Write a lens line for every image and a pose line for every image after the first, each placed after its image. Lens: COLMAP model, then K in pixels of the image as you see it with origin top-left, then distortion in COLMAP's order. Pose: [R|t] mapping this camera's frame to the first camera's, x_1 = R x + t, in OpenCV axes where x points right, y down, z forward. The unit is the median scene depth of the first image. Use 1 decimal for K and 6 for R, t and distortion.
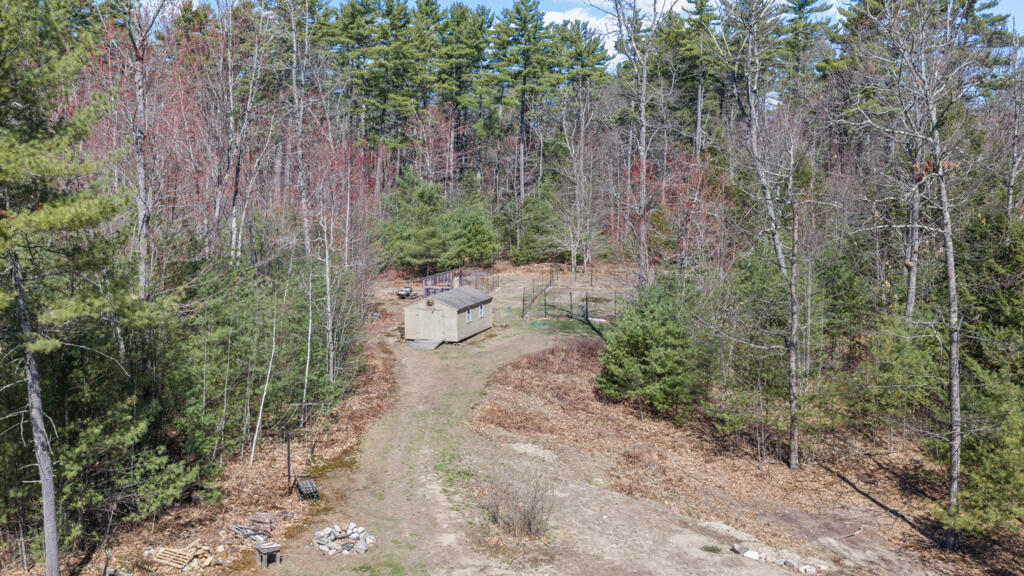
lens RADIAL K [[852.8, 0, 511.2], [0, 852.8, 303.0], [0, 0, 1]] dist [0.023123, -0.051024]
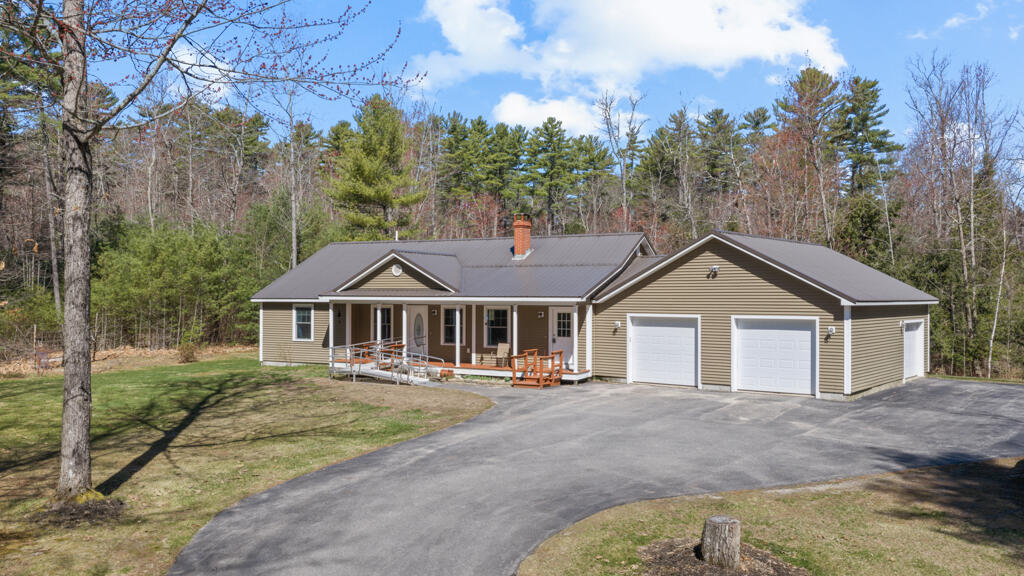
lens RADIAL K [[852.8, 0, 511.2], [0, 852.8, 303.0], [0, 0, 1]] dist [0.023123, -0.051024]
pose [[0.999784, 0.000856, -0.020780, -0.018567], [-0.003446, 0.992161, -0.124921, 0.098765], [0.020510, 0.124965, 0.991949, -0.299480]]
